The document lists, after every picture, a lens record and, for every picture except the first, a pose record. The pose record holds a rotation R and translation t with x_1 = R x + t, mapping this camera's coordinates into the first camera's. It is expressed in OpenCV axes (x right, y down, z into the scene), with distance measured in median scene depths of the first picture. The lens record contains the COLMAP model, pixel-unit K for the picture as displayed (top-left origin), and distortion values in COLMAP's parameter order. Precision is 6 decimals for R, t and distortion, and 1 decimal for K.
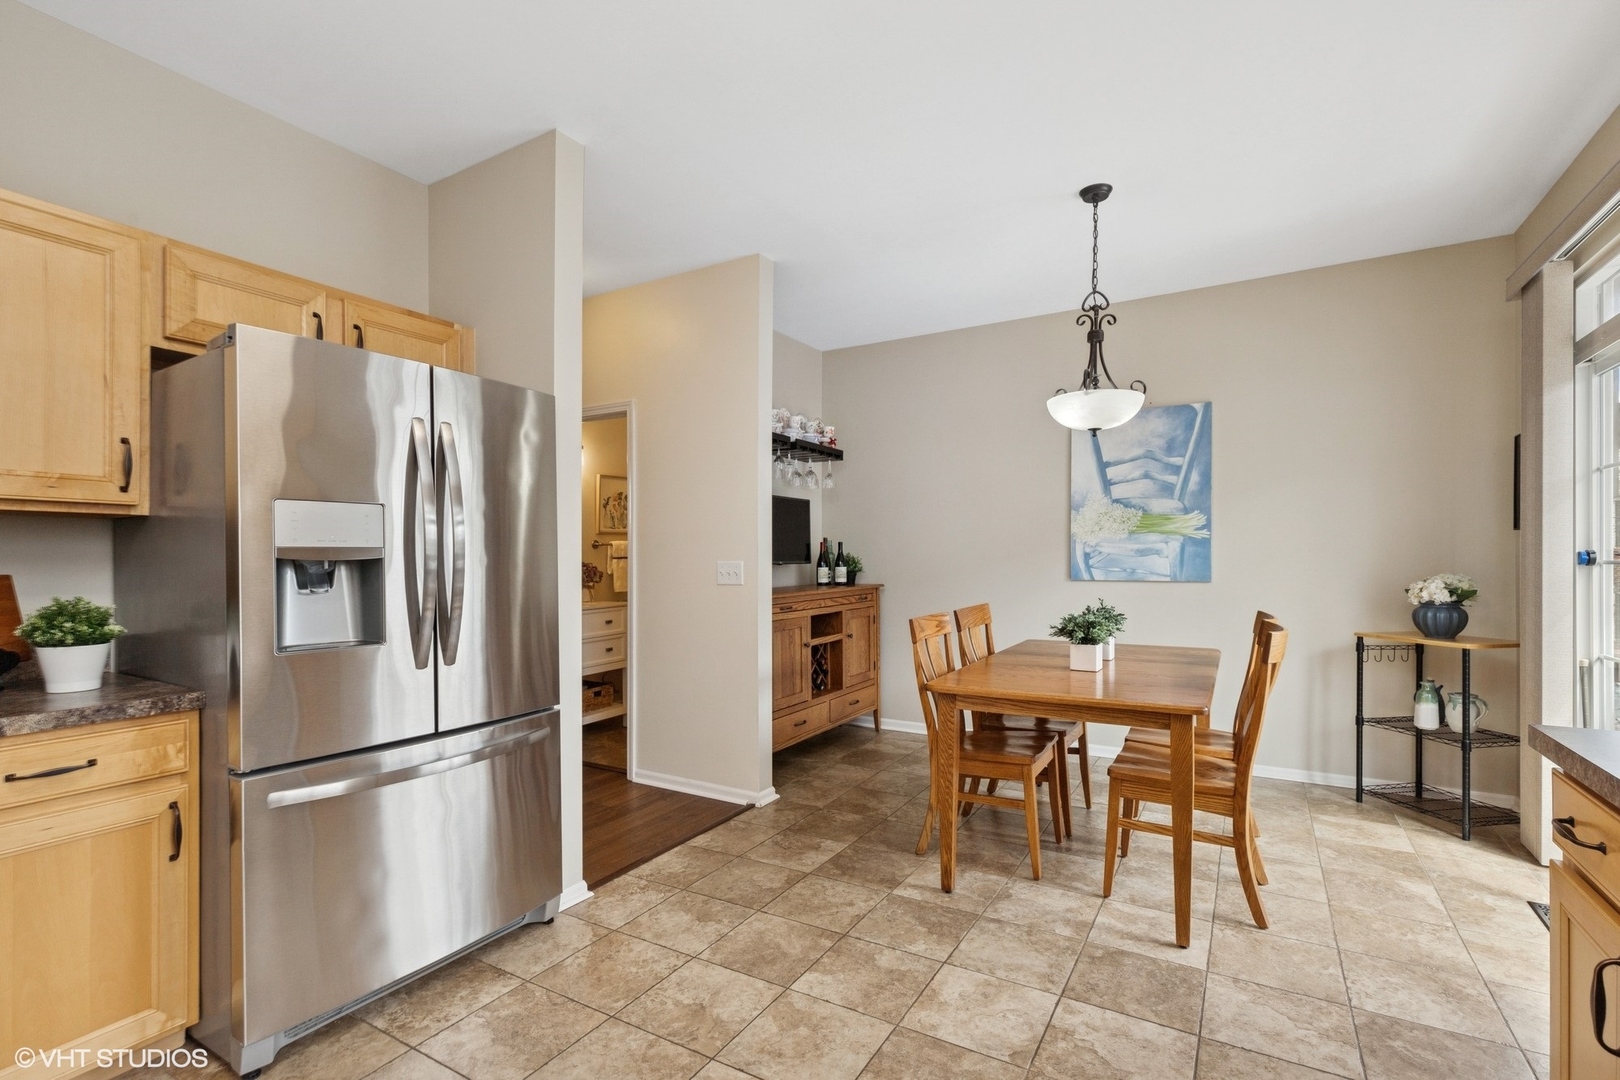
lens RADIAL K [[730.4, 0, 810.7], [0, 730.4, 552.5], [0, 0, 1]] dist [0.002151, 0.000005]
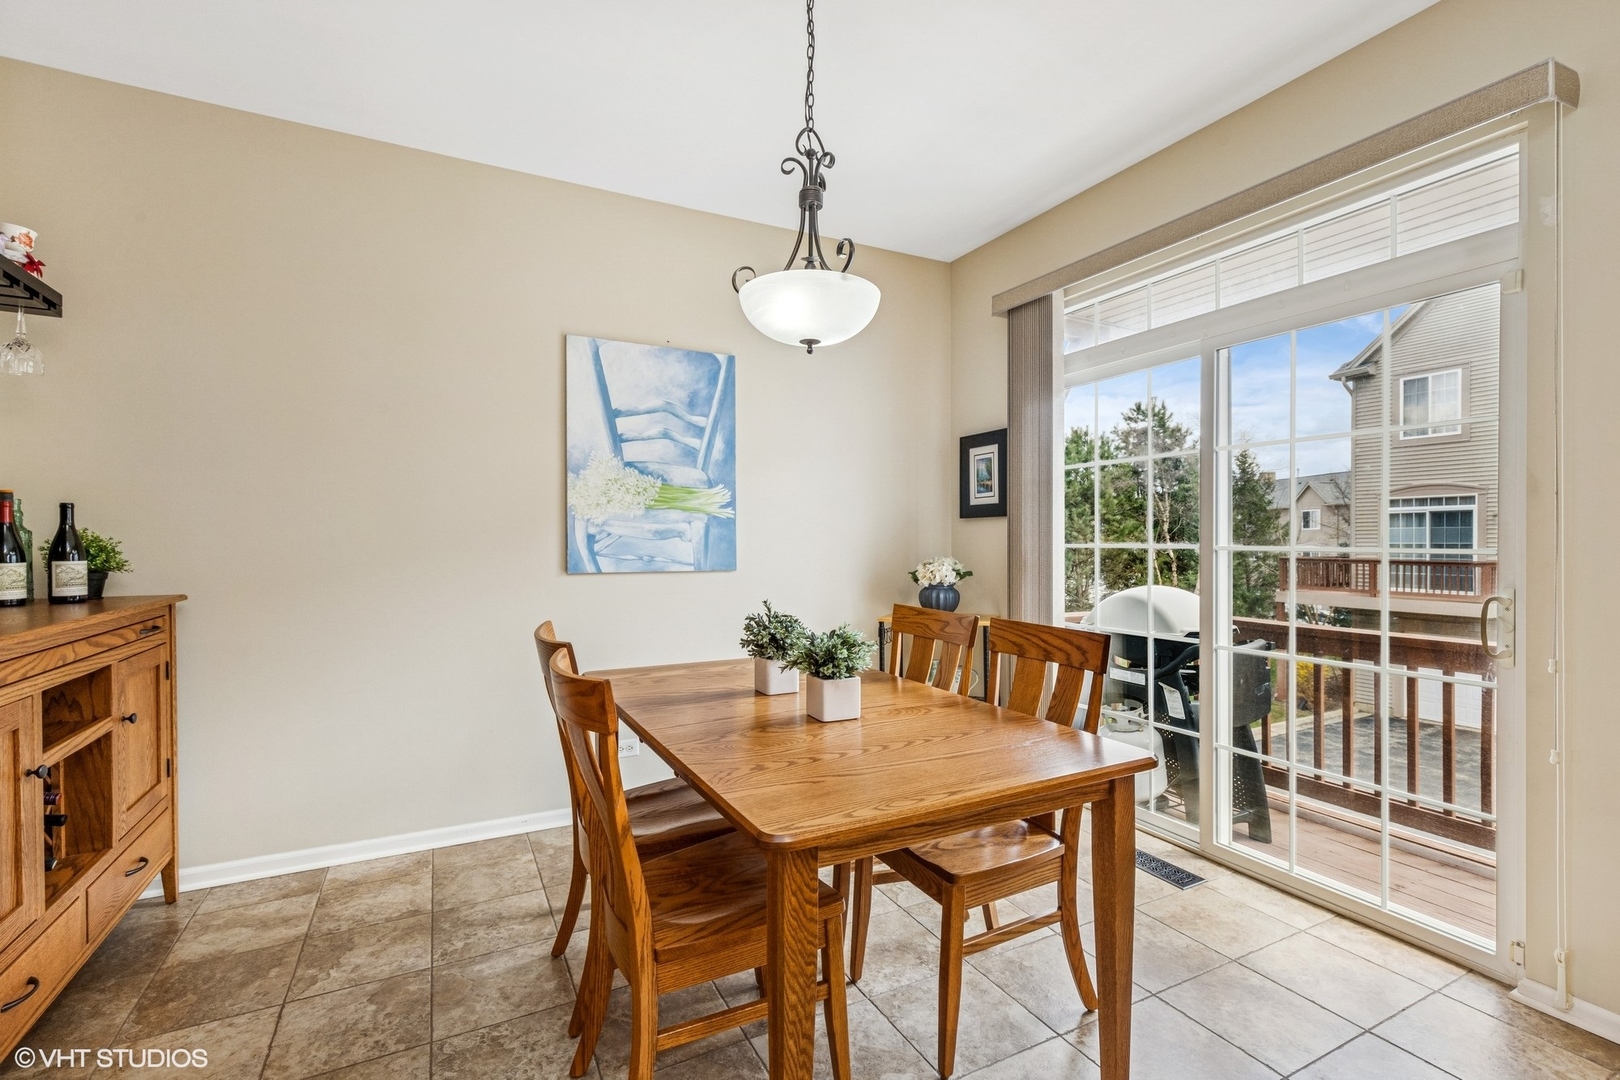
lens RADIAL K [[730.4, 0, 816.8], [0, 730.4, 547.2], [0, 0, 1]] dist [0.002151, 0.000005]
pose [[0.521133, -0.002710, 0.853471, -0.114015], [-0.006584, 0.999952, 0.007196, 0.006508], [-0.853450, -0.009369, 0.521090, 0.461480]]
